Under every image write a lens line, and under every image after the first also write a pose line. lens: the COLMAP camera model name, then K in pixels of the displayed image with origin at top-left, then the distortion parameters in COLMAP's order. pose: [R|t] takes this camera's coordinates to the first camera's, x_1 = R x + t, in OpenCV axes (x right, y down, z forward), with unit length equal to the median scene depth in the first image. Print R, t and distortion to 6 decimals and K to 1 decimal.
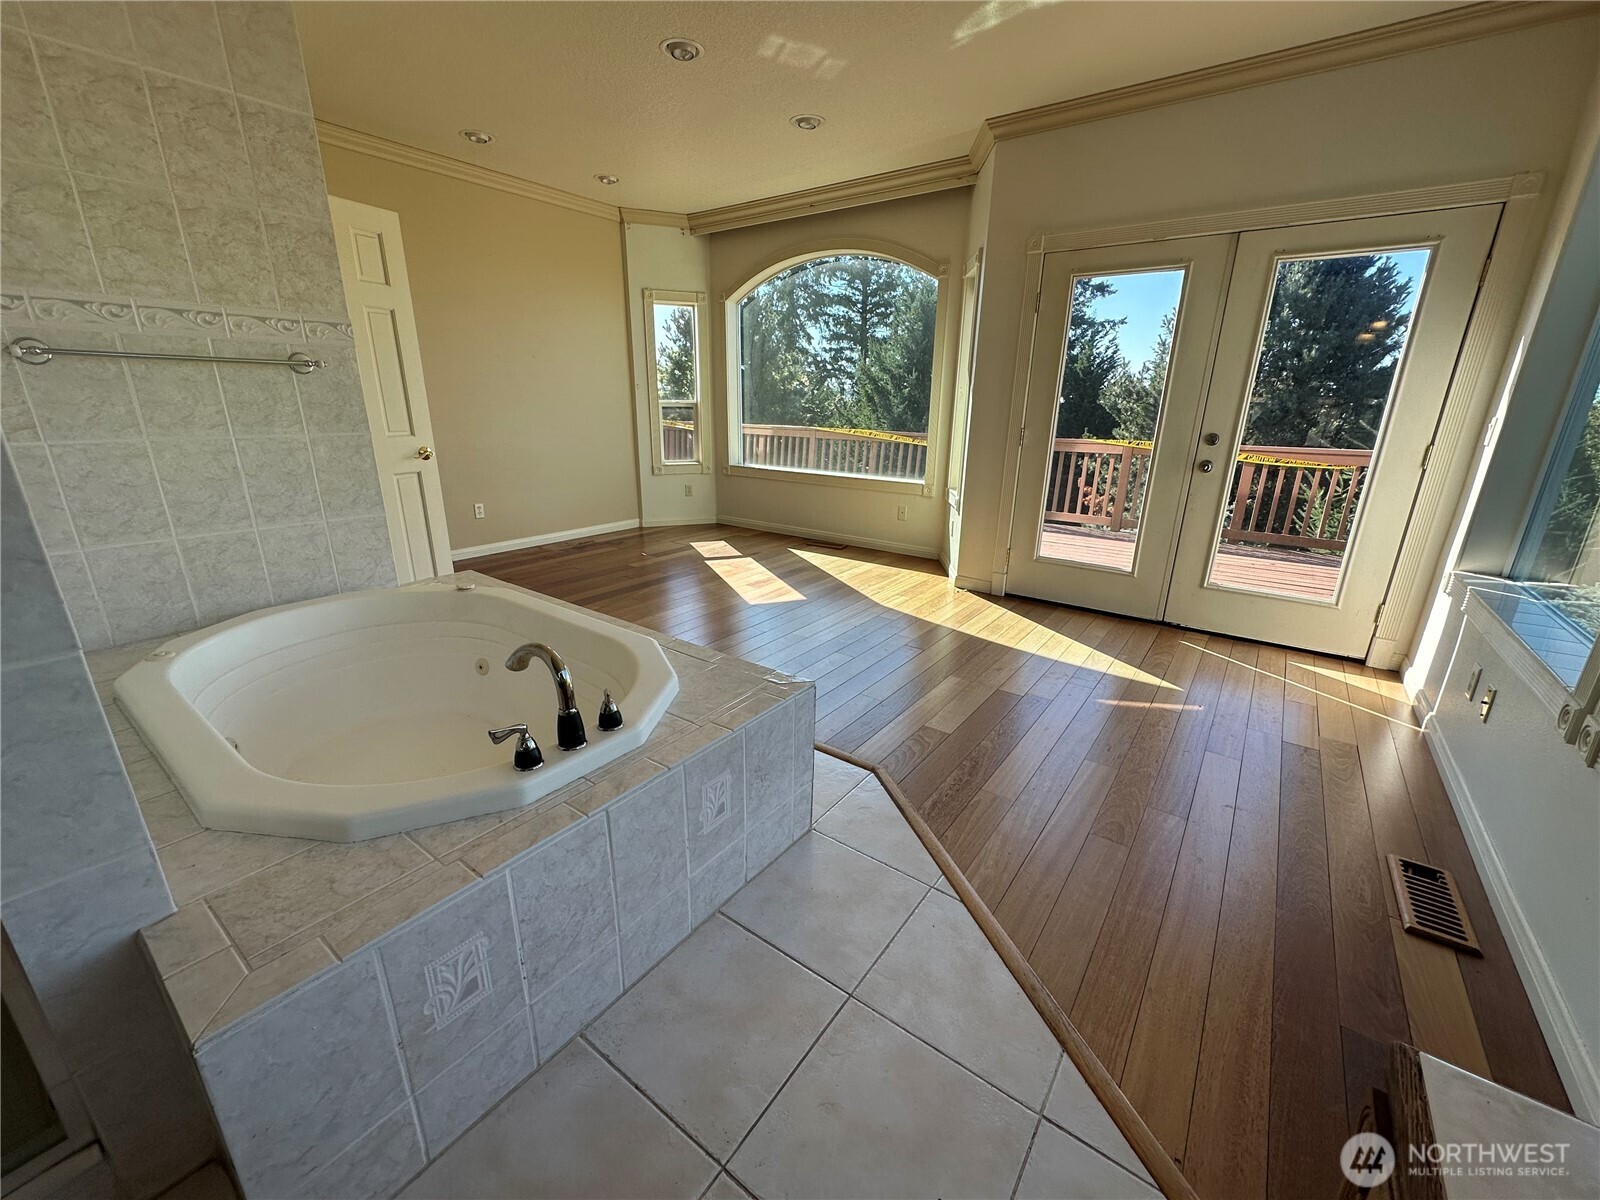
lens RADIAL K [[637.5, 0, 795.6], [0, 637.5, 600.1], [0, 0, 1]] dist [-0.002909, 0.000240]
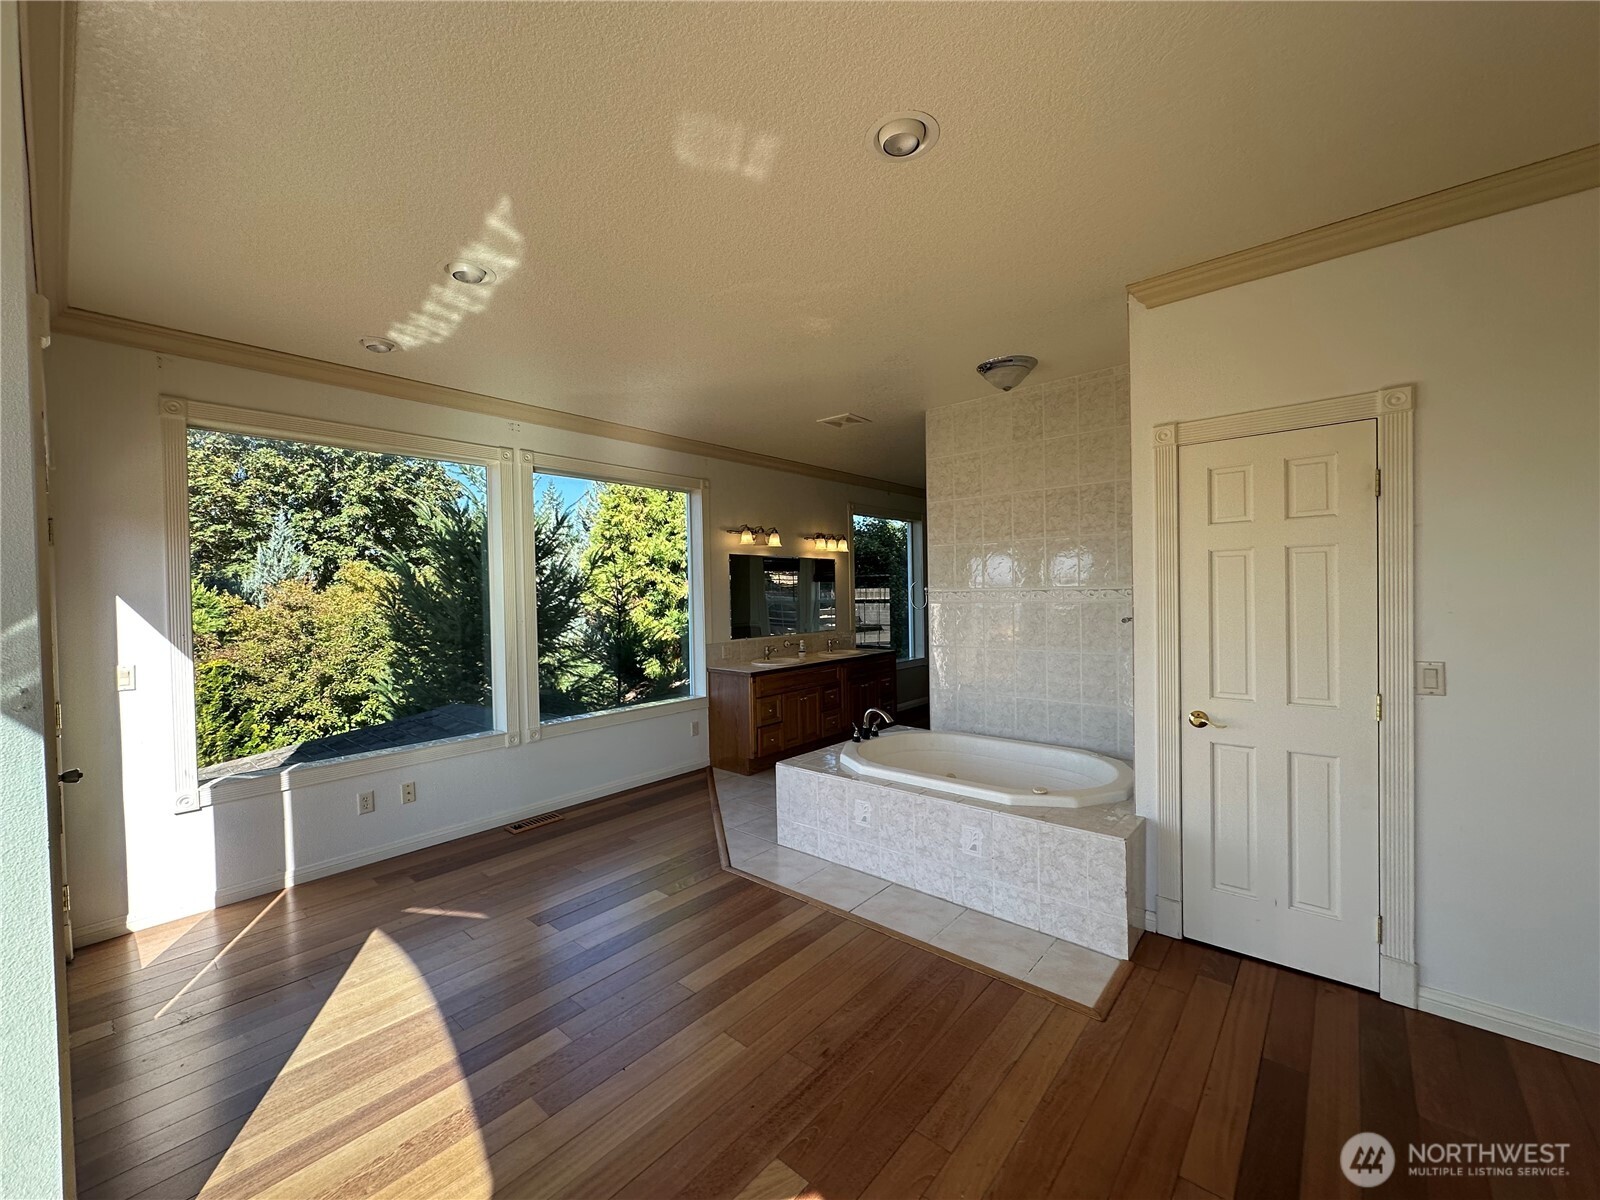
lens RADIAL K [[637.5, 0, 797.7], [0, 637.5, 600.3], [0, 0, 1]] dist [-0.002909, 0.000240]
pose [[-0.997340, 0.005097, 0.072717, -0.065019], [0.028154, 0.947083, 0.319753, -0.348490], [-0.067239, 0.320950, -0.944706, 0.941638]]
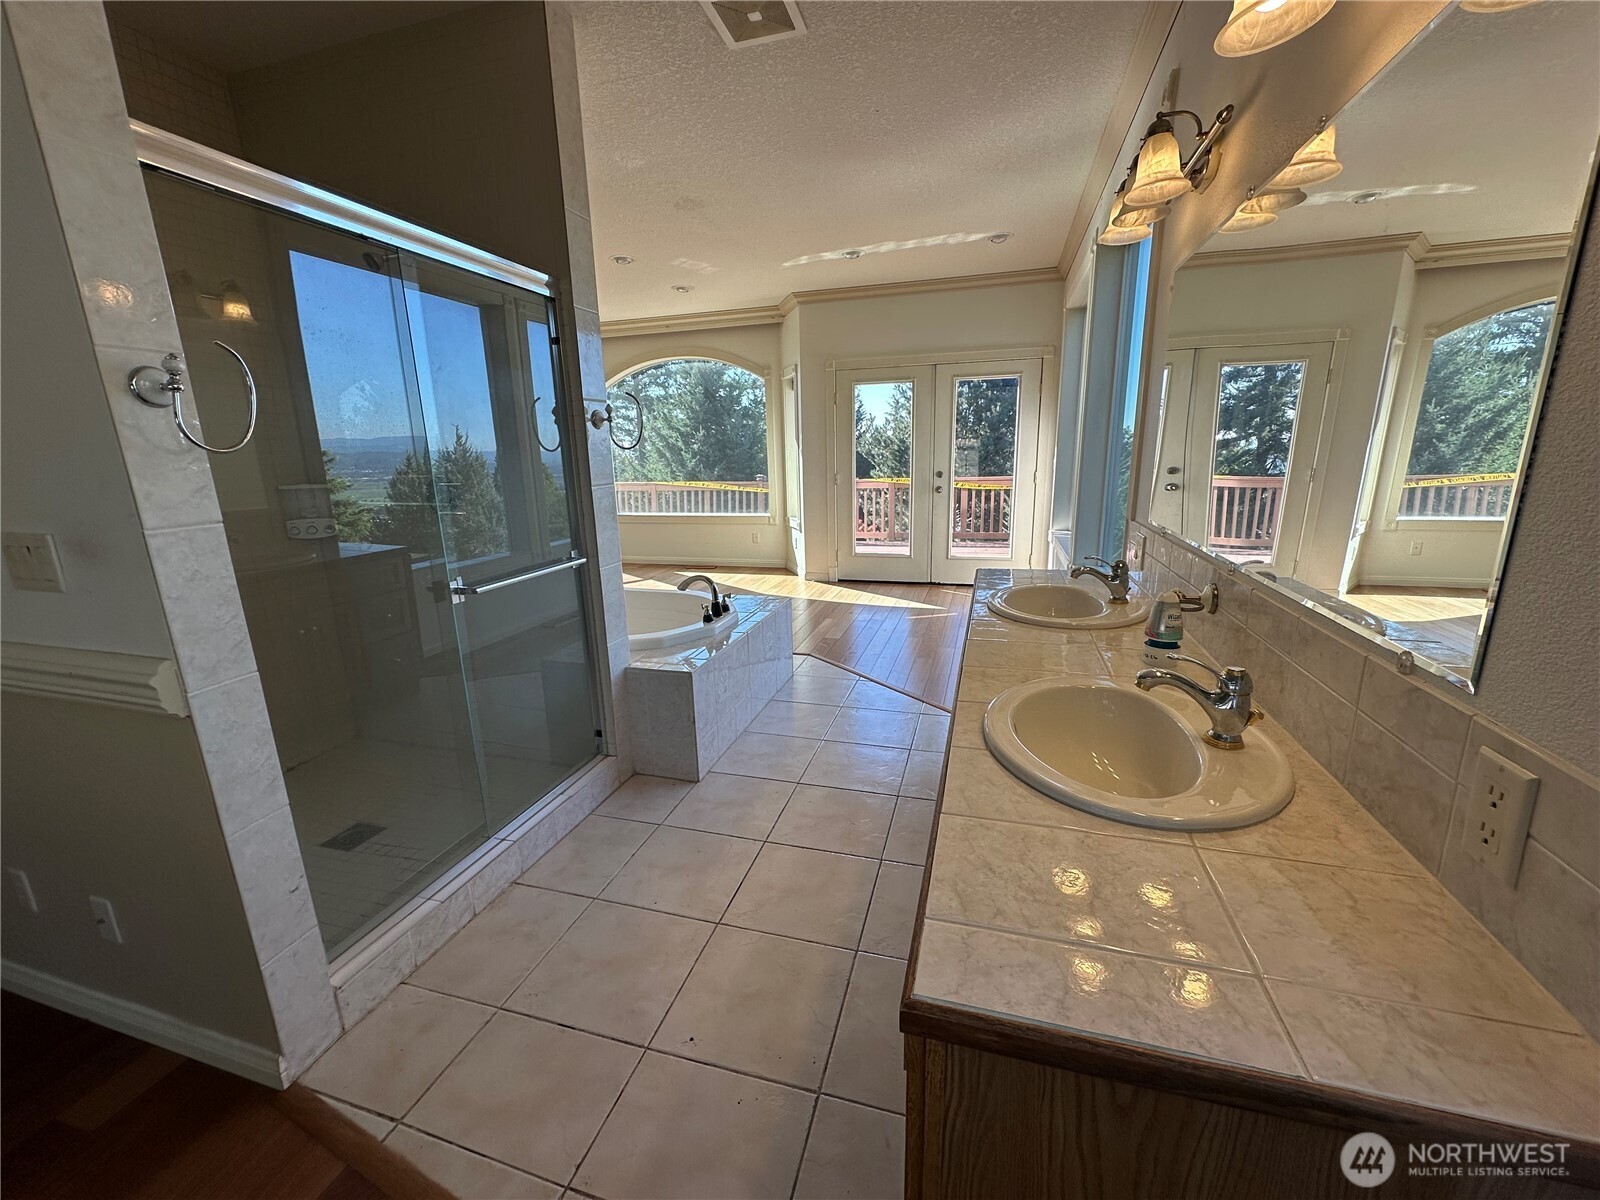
lens RADIAL K [[637.5, 0, 788.7], [0, 637.5, 600.2], [0, 0, 1]] dist [-0.002909, 0.000240]
pose [[0.944278, -0.111833, 0.309568, -0.209437], [0.135428, 0.989218, -0.055734, 0.085253], [-0.299997, 0.094553, 0.949243, -0.331131]]
